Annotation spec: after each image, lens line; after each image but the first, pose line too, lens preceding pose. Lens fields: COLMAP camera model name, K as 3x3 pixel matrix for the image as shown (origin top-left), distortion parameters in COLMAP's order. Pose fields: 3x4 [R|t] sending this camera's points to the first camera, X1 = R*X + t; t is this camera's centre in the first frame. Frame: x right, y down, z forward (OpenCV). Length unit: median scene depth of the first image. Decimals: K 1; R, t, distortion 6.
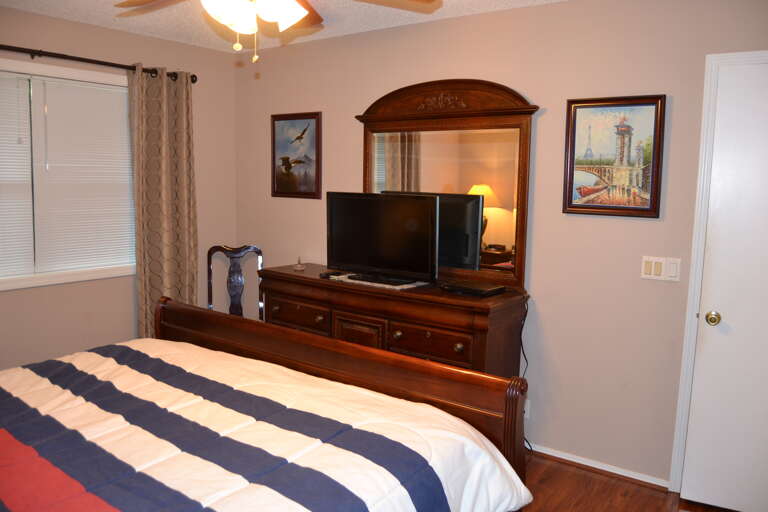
lens RADIAL K [[597.1, 0, 379.4], [0, 597.1, 252.2], [0, 0, 1]] dist [-0.011229, -0.010966]
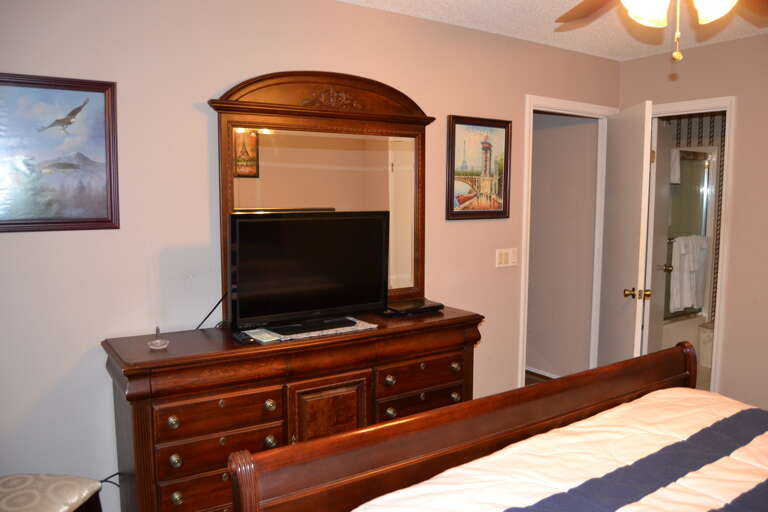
lens RADIAL K [[641.8, 0, 383.2], [0, 641.8, 254.6], [0, 0, 1]] dist [-0.019945, 0.016926]
pose [[0.328619, -0.119447, 0.936879, -0.852253], [0.118854, 0.989314, 0.084443, -0.119752], [-0.936954, 0.083602, 0.339304, 0.748774]]
